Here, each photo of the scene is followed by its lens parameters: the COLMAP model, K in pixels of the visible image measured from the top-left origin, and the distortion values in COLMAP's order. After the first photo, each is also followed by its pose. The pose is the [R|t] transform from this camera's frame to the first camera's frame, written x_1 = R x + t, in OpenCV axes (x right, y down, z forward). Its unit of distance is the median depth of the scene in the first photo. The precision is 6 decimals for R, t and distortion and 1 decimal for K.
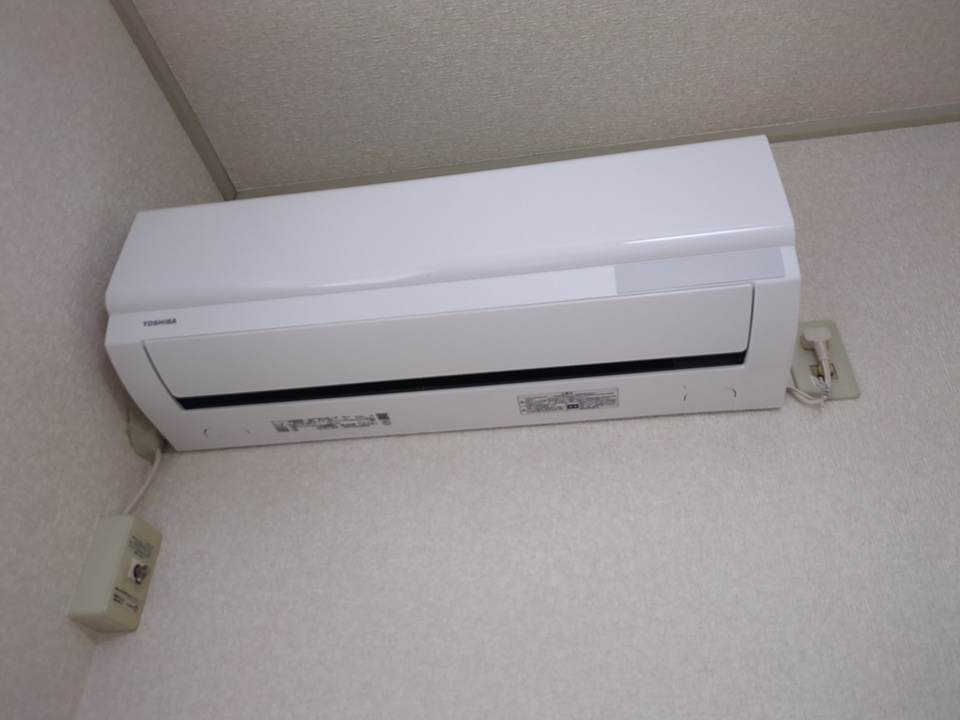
lens RADIAL K [[711.6, 0, 479.5], [0, 711.6, 358.8], [0, 0, 1]] dist [0.005388, -0.011870]
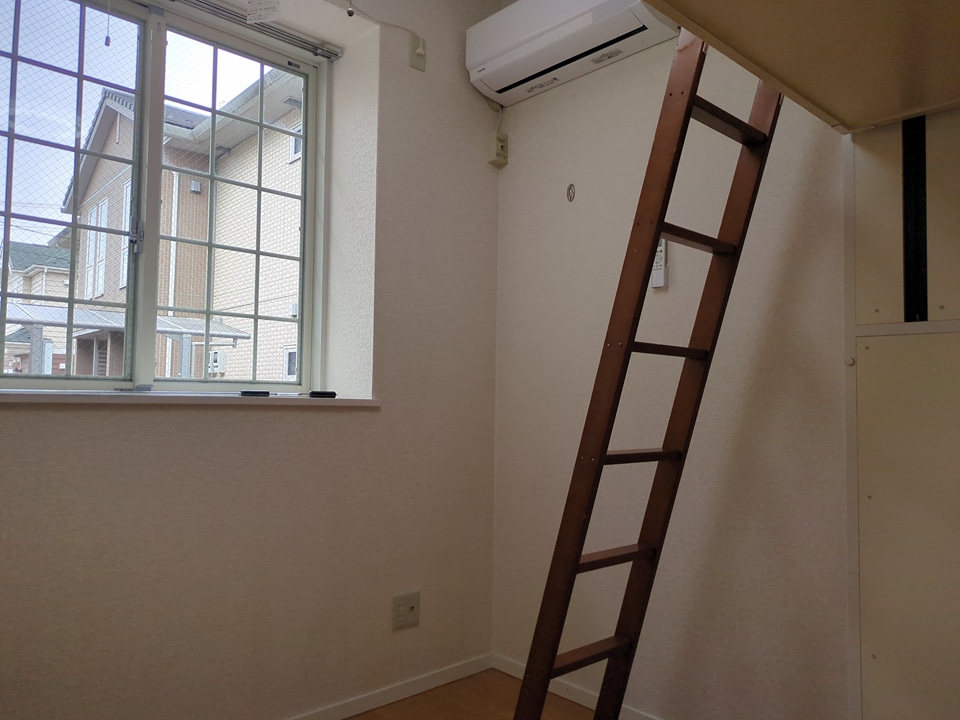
lens RADIAL K [[711.6, 0, 480.7], [0, 711.6, 361.7], [0, 0, 1]] dist [0.005388, -0.011870]
pose [[0.788590, -0.029847, -0.614195, 1.458850], [0.338917, 0.854515, 0.393624, -0.189948], [0.513090, -0.518569, 0.683977, -1.855070]]
